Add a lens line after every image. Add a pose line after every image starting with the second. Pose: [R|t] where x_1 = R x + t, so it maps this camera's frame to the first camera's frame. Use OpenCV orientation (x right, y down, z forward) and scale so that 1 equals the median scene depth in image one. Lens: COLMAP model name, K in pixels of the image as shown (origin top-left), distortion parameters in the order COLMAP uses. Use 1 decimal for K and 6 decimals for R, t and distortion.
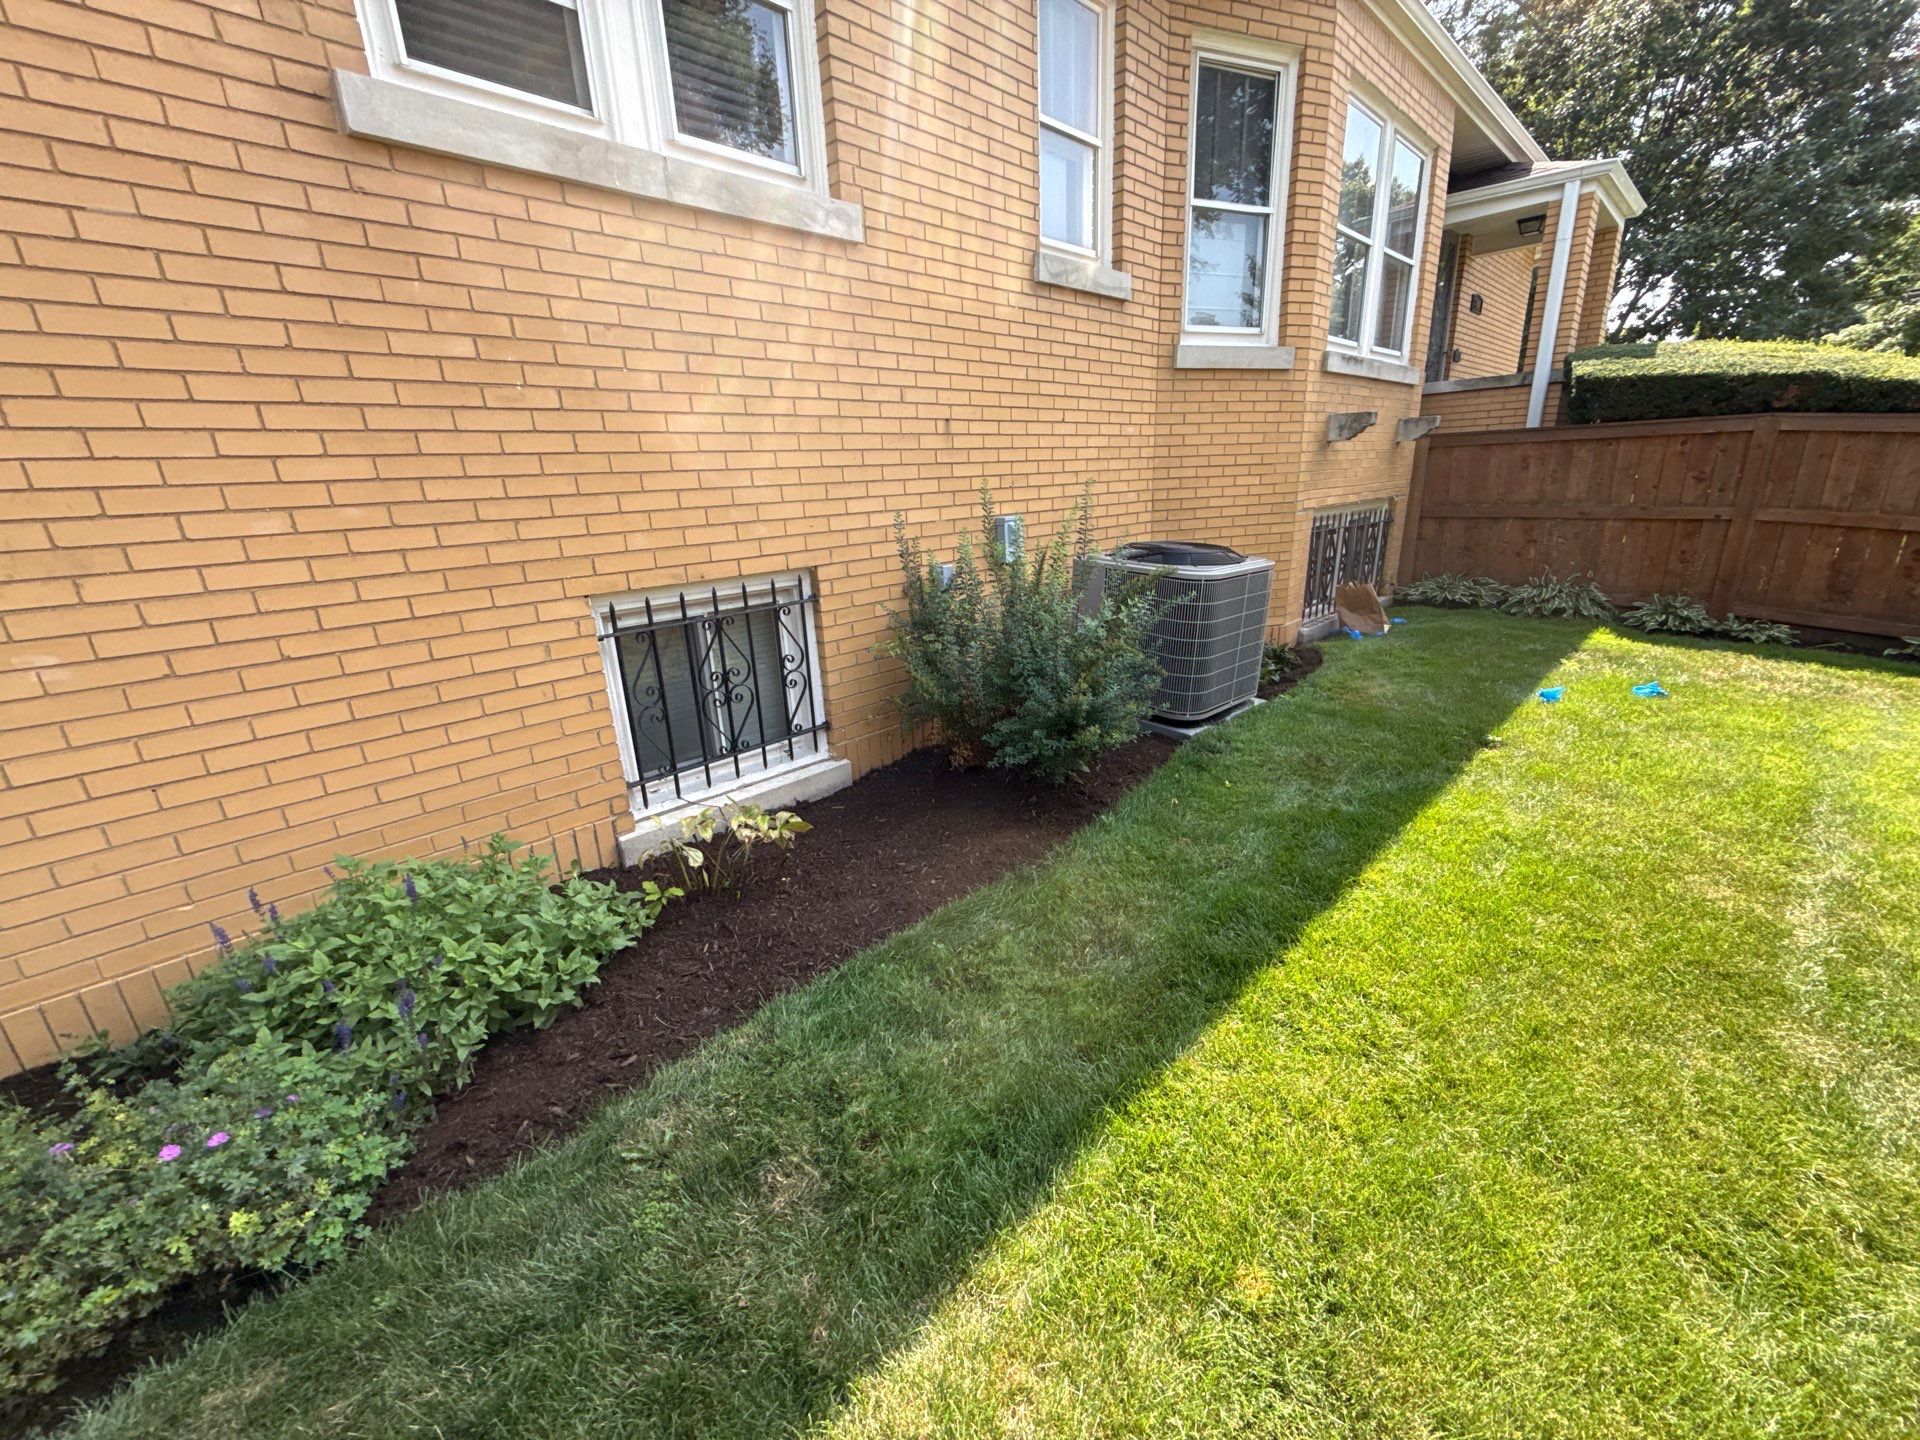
lens RADIAL K [[763.0, 0, 960.3], [0, 763.0, 713.9], [0, 0, 1]] dist [-0.000055, -0.000053]
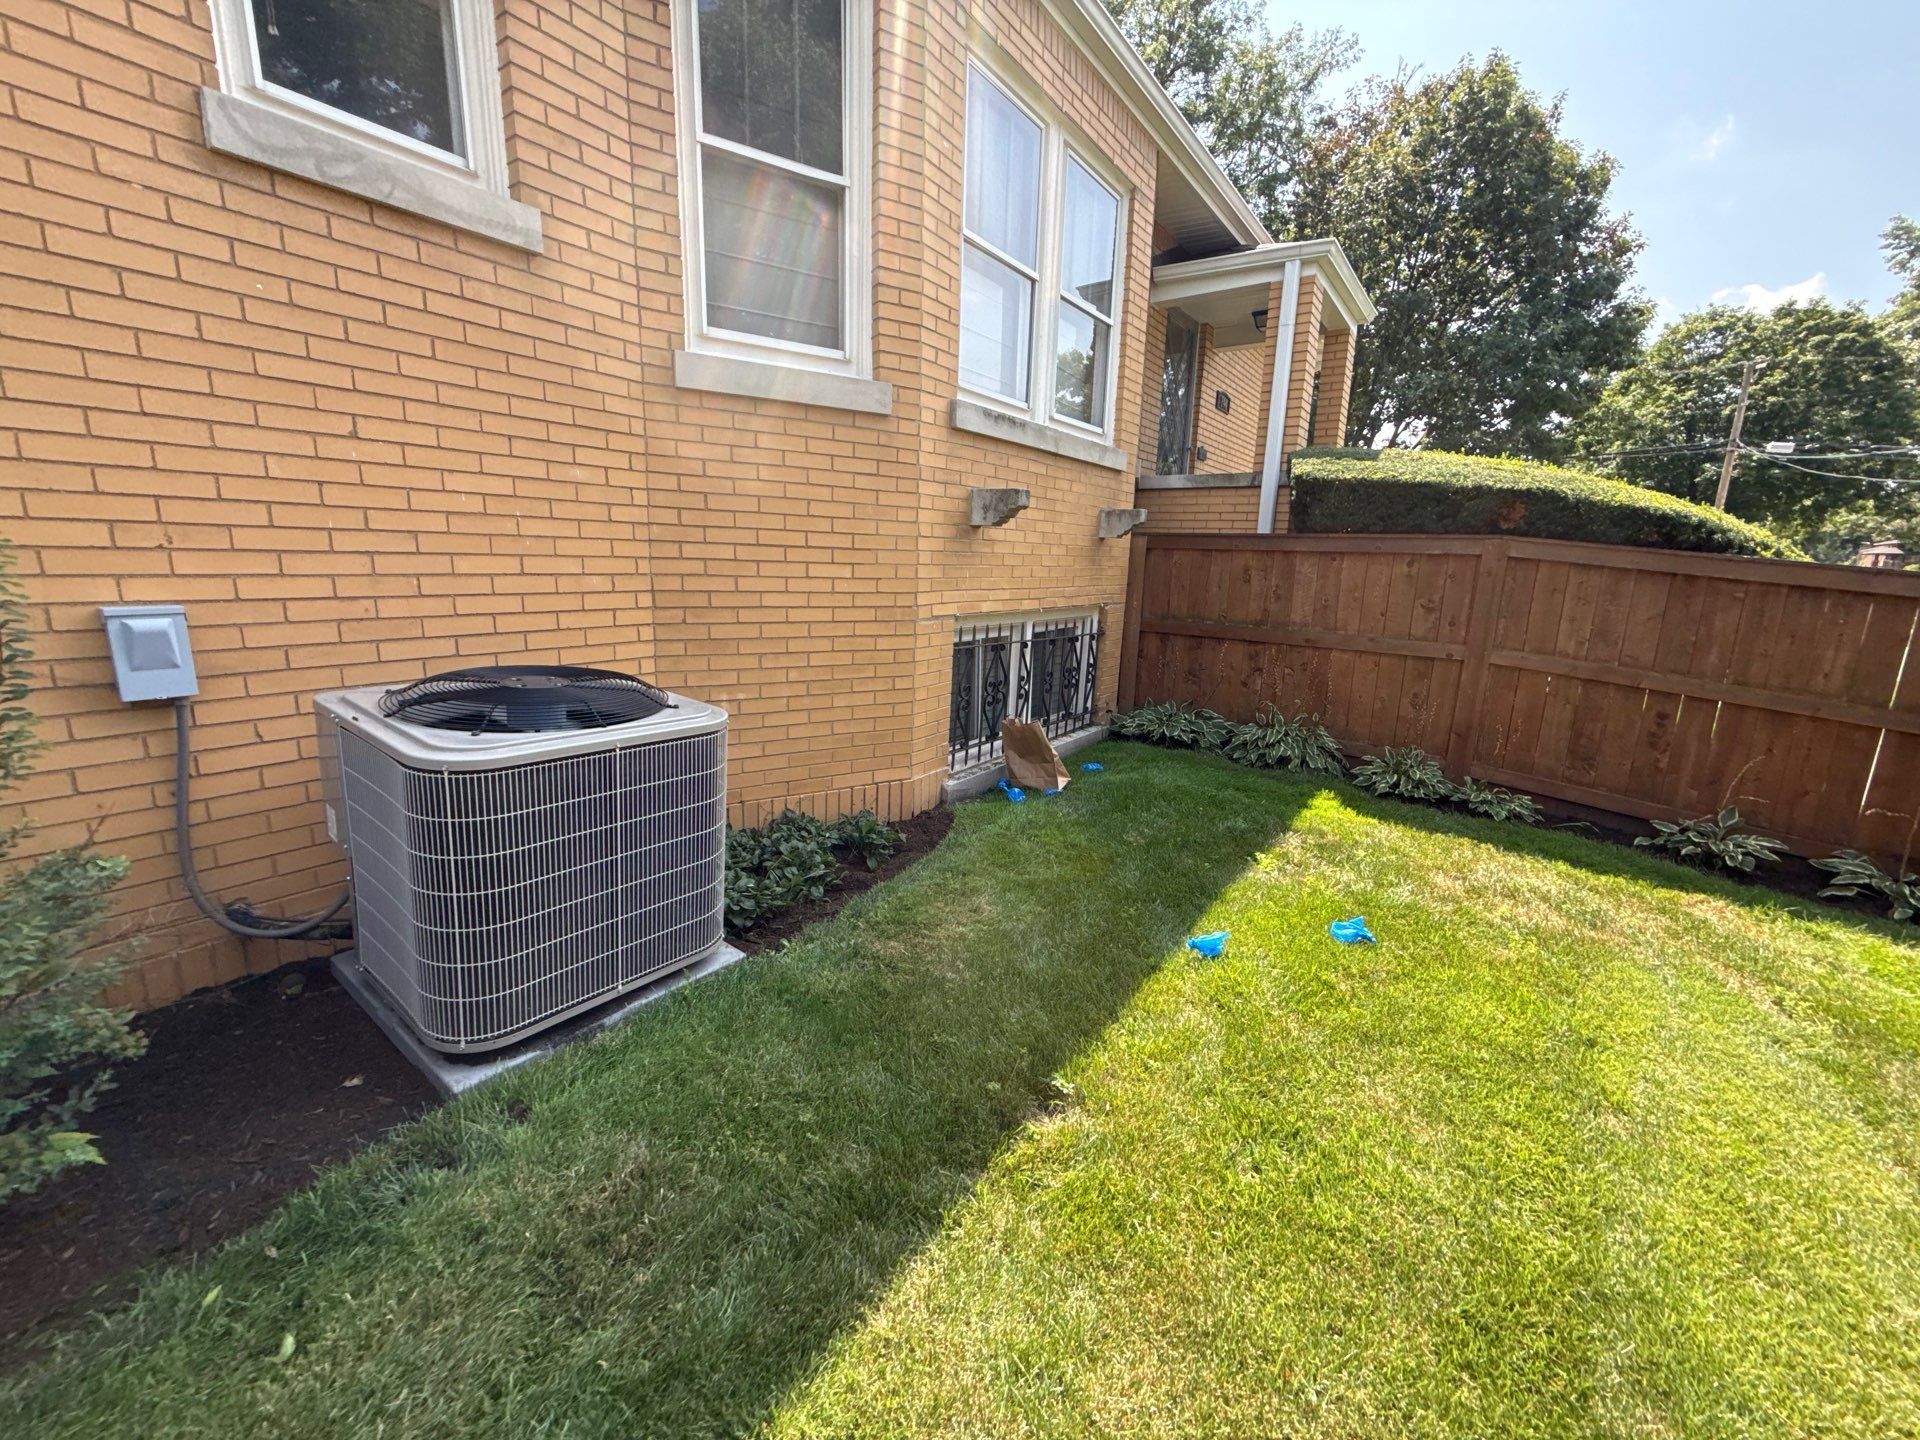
lens RADIAL K [[763.0, 0, 958.5], [0, 763.0, 717.0], [0, 0, 1]] dist [-0.000055, -0.000053]
pose [[0.983069, 0.035981, 0.179666, 0.319781], [-0.019162, 0.995342, -0.094482, -0.101836], [-0.182228, 0.089440, 0.979180, 0.291178]]
